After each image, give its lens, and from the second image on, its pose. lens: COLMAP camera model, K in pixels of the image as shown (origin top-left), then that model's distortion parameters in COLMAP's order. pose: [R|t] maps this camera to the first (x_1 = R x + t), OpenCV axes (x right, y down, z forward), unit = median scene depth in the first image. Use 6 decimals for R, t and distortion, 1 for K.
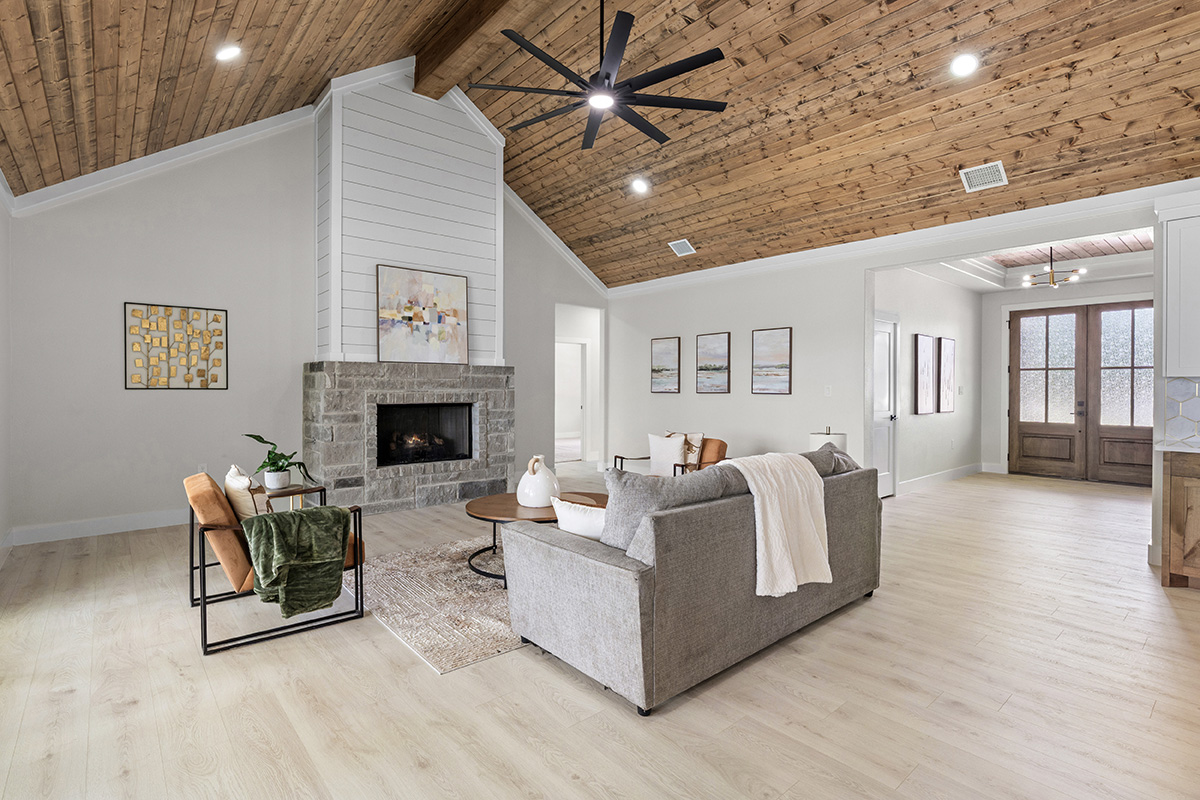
lens RADIAL K [[563.4, 0, 602.2], [0, 563.4, 385.3], [0, 0, 1]] dist [0.000483, 0.000244]
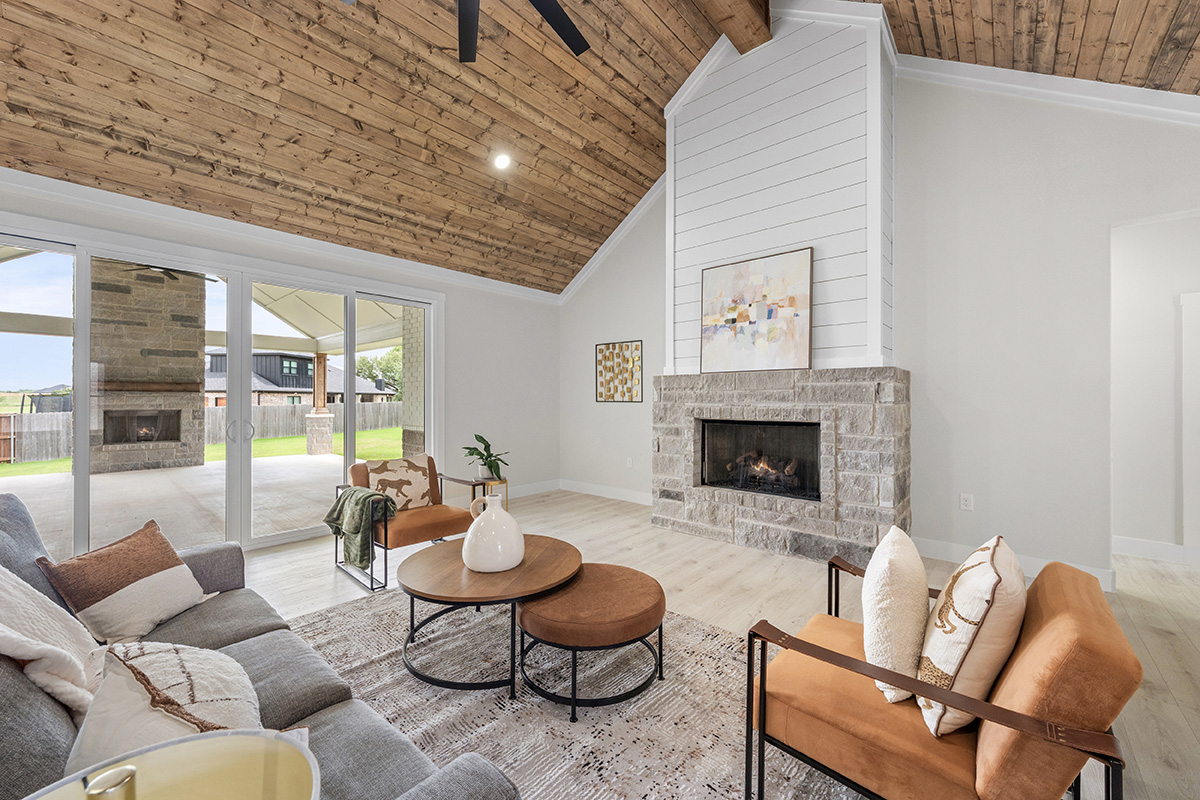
lens RADIAL K [[463.3, 0, 604.2], [0, 463.3, 395.6], [0, 0, 1]] dist [-0.000397, 0.000099]
pose [[0.143315, -0.010545, -0.989621, 0.328335], [0.001515, 0.999944, -0.010436, 0.003106], [0.989676, -0.000003, 0.143323, 0.702954]]
